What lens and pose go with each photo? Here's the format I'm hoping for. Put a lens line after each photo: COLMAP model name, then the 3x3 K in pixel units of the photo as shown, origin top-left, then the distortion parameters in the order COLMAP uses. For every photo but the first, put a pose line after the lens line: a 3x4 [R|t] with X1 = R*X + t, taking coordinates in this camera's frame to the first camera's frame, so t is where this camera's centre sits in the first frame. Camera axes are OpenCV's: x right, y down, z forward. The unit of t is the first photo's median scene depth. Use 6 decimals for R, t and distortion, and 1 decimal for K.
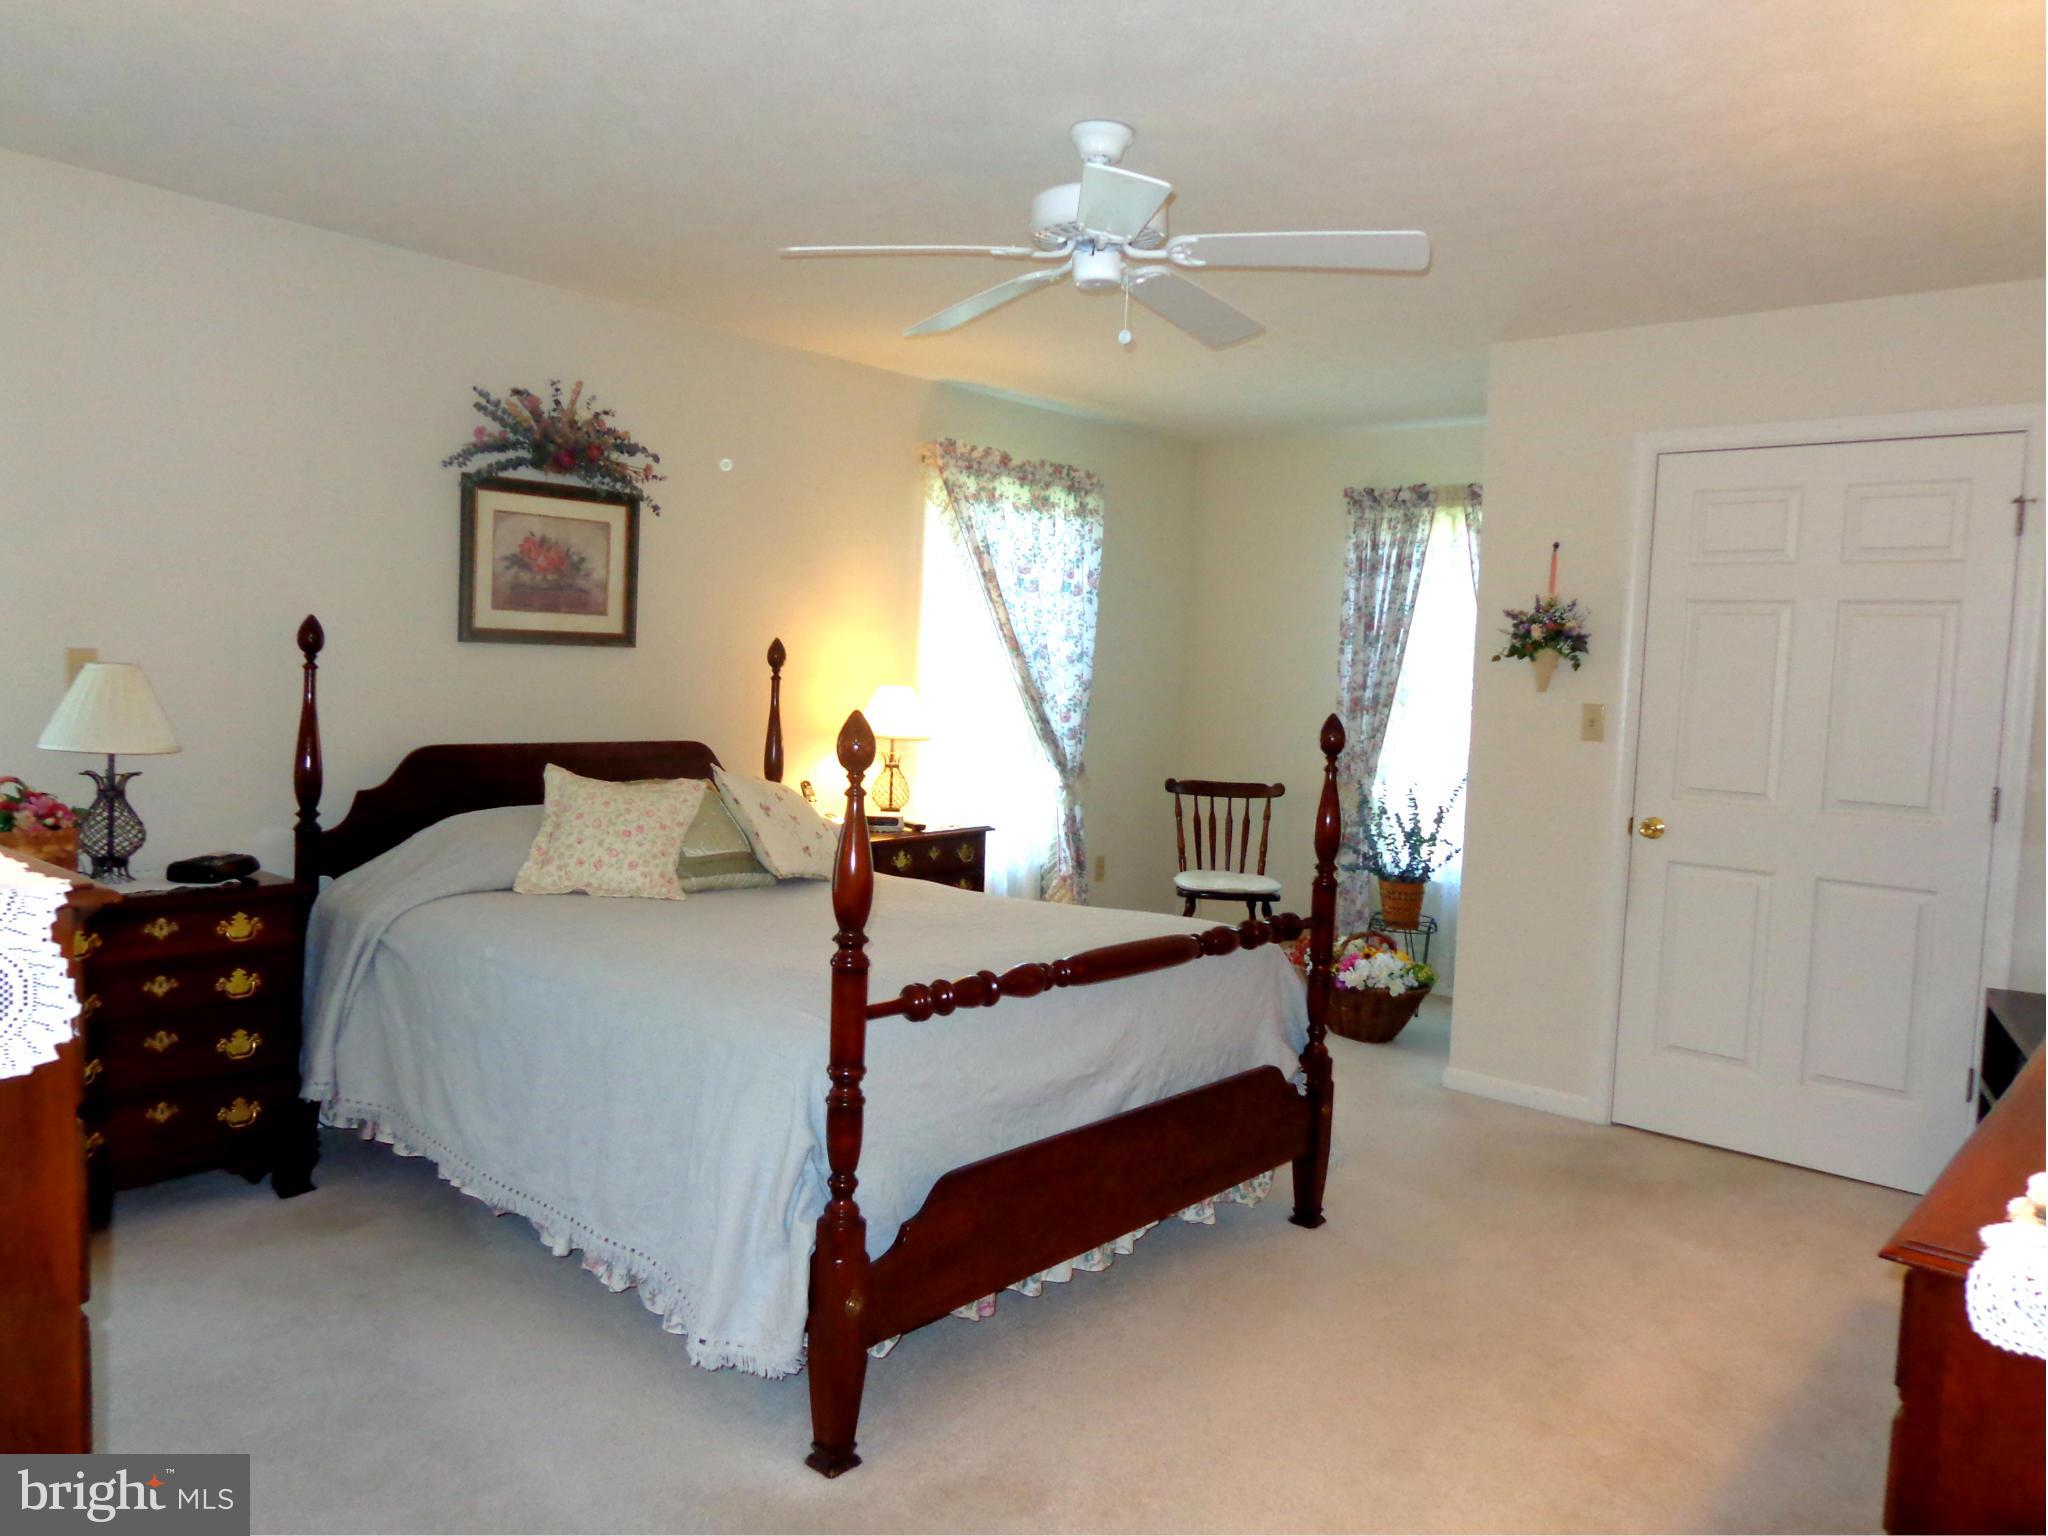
lens RADIAL K [[1452.3, 0, 1022.4], [0, 1452.3, 762.5], [0, 0, 1]] dist [0.002515, -0.000548]
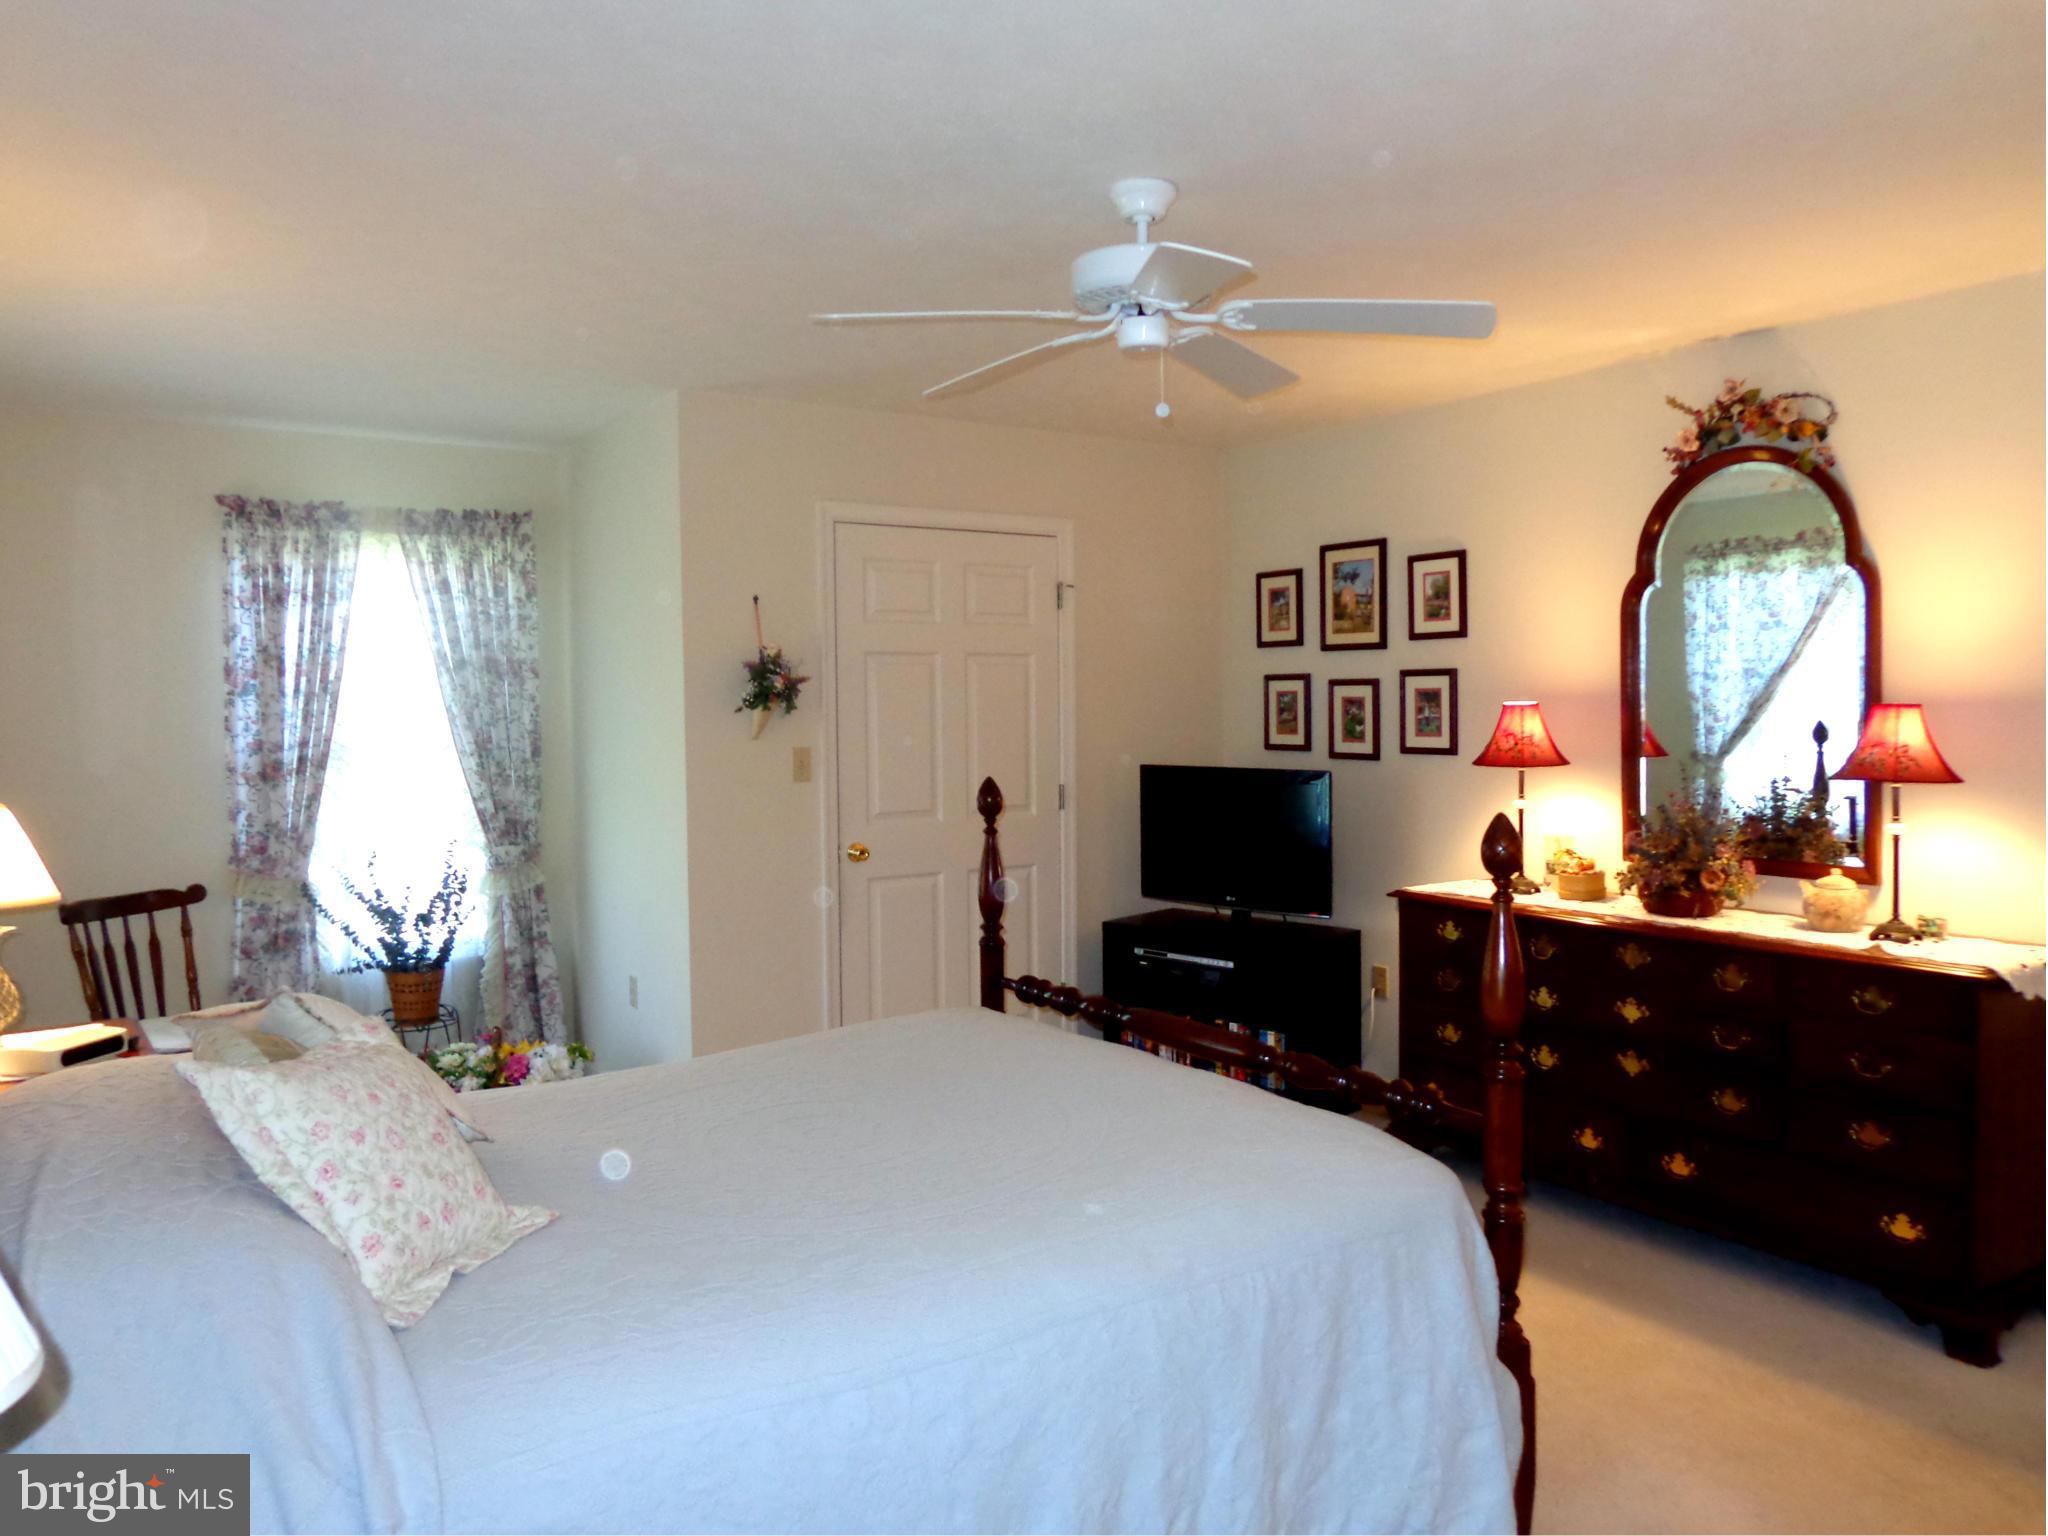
lens RADIAL K [[1452.3, 0, 1022.4], [0, 1452.3, 772.0], [0, 0, 1]] dist [0.002515, -0.000548]
pose [[0.263737, -0.093166, 0.960085, -0.435947], [0.086960, 0.993568, 0.072527, -0.062137], [-0.960667, 0.064361, 0.270142, 0.398300]]
